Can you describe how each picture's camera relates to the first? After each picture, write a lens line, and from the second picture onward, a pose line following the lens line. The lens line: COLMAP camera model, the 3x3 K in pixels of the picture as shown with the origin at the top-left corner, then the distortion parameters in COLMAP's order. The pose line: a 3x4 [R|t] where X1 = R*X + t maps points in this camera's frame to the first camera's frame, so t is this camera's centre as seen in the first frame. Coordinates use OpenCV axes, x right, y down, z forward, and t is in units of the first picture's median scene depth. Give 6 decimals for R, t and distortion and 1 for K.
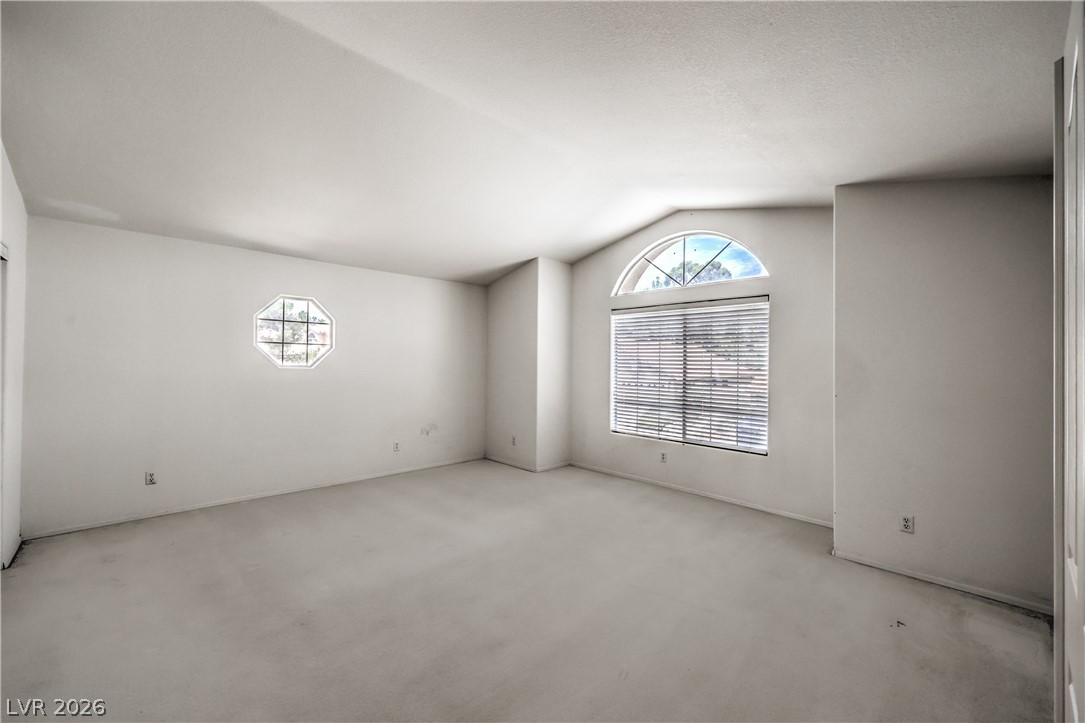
lens RADIAL K [[433.5, 0, 547.8], [0, 433.5, 356.9], [0, 0, 1]] dist [-0.002489, -0.000360]
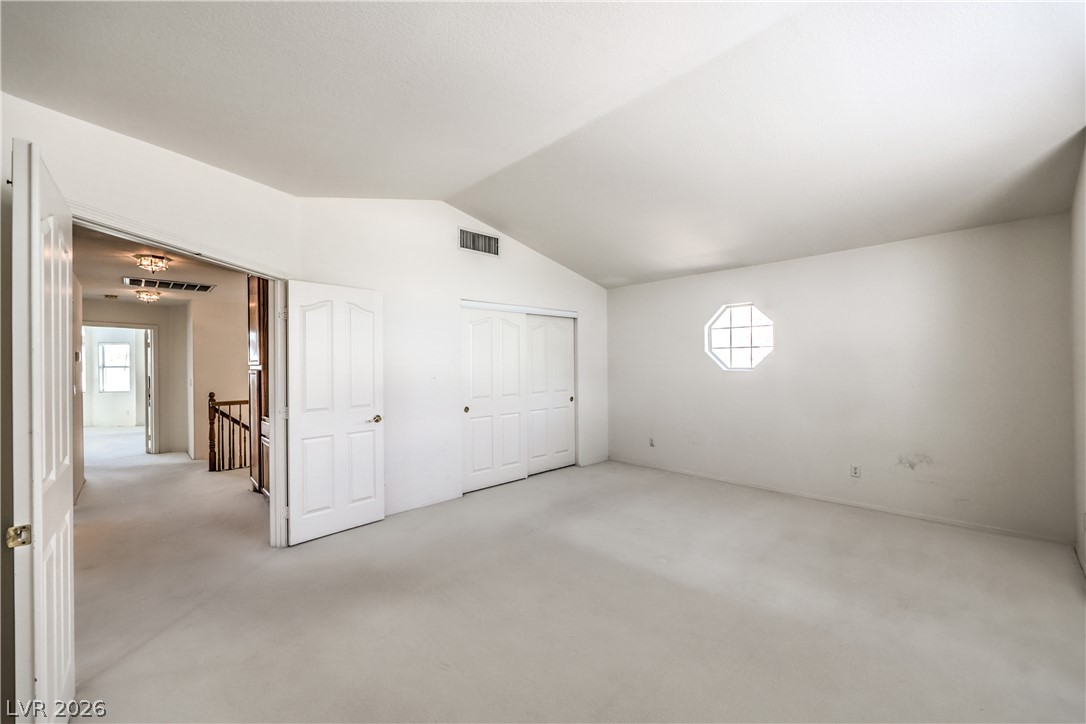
lens RADIAL K [[433.9, 0, 548.3], [0, 433.9, 357.4], [0, 0, 1]] dist [-0.002489, -0.000360]
pose [[-0.009076, -0.032772, -0.999422, 0.476201], [0.020531, 0.999246, -0.032952, 0.019027], [0.999748, -0.020818, -0.008397, 0.504712]]
